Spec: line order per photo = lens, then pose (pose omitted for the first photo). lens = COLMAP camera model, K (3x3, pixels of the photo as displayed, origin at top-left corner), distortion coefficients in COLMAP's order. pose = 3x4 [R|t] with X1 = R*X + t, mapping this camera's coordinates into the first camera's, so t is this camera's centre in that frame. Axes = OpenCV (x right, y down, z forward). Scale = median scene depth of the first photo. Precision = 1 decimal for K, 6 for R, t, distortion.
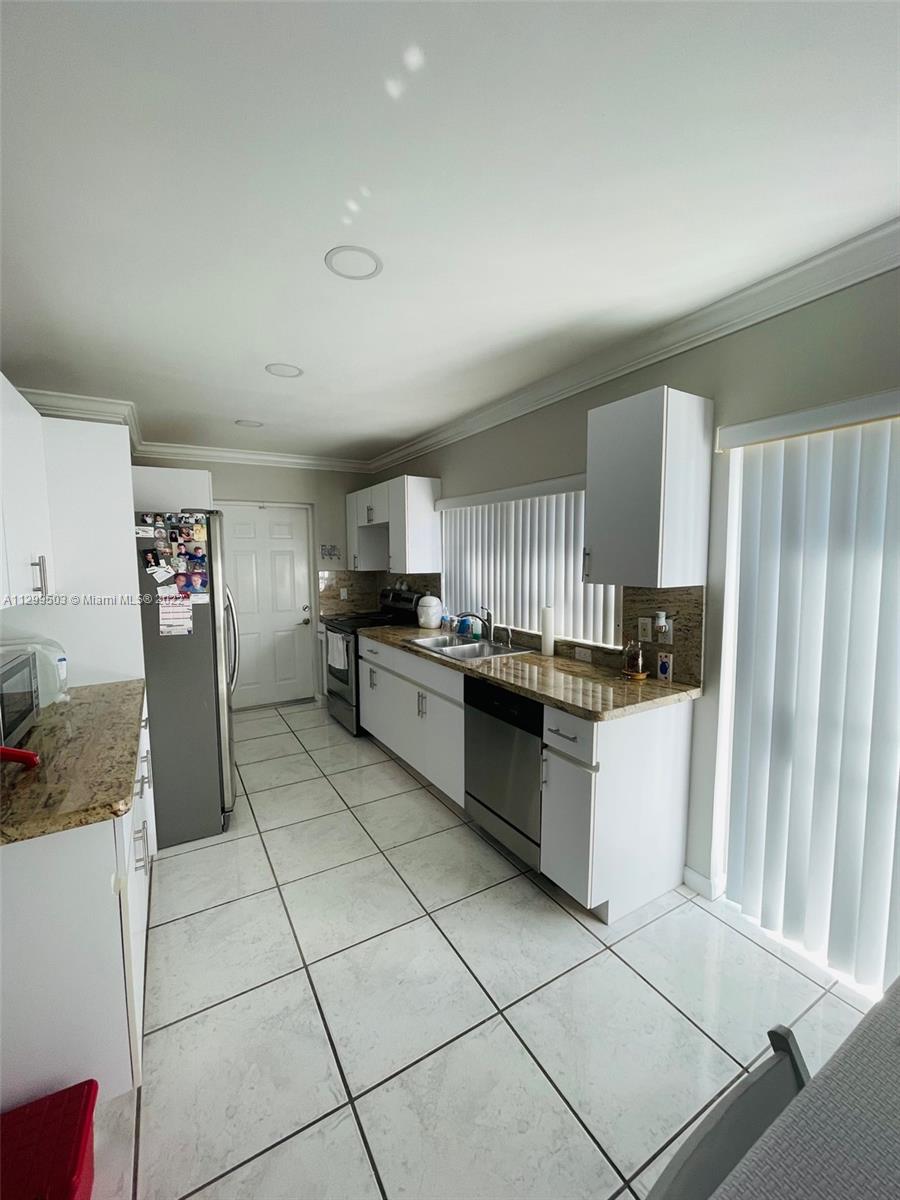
lens RADIAL K [[479.8, 0, 450.0], [0, 479.8, 600.0], [0, 0, 1]] dist [-0.002152, -0.000332]
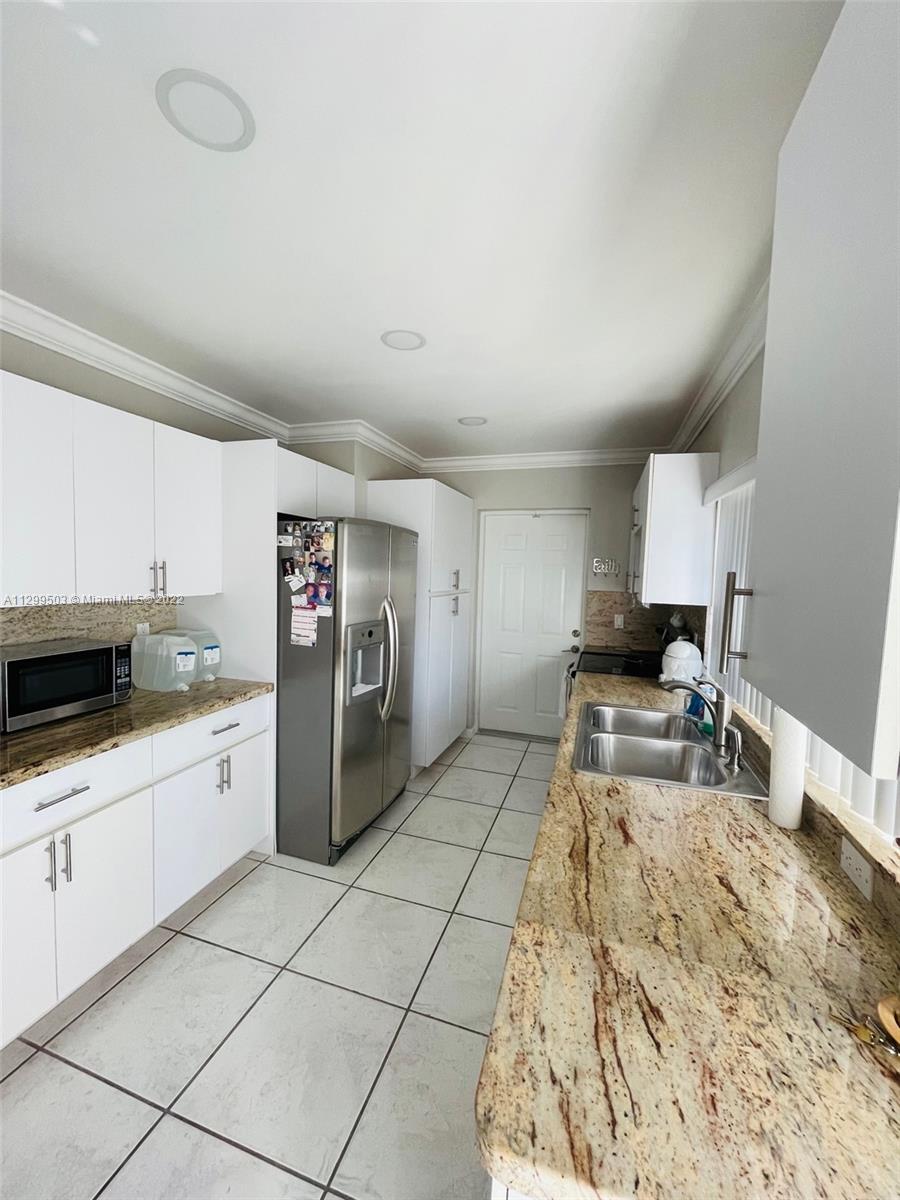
lens RADIAL K [[479.8, 0, 450.0], [0, 479.8, 600.0], [0, 0, 1]] dist [-0.002152, -0.000332]
pose [[0.660047, 0.079682, -0.746986, 0.353311], [-0.100913, 0.994751, 0.016943, -0.066809], [0.744415, 0.064198, 0.664624, 0.564772]]
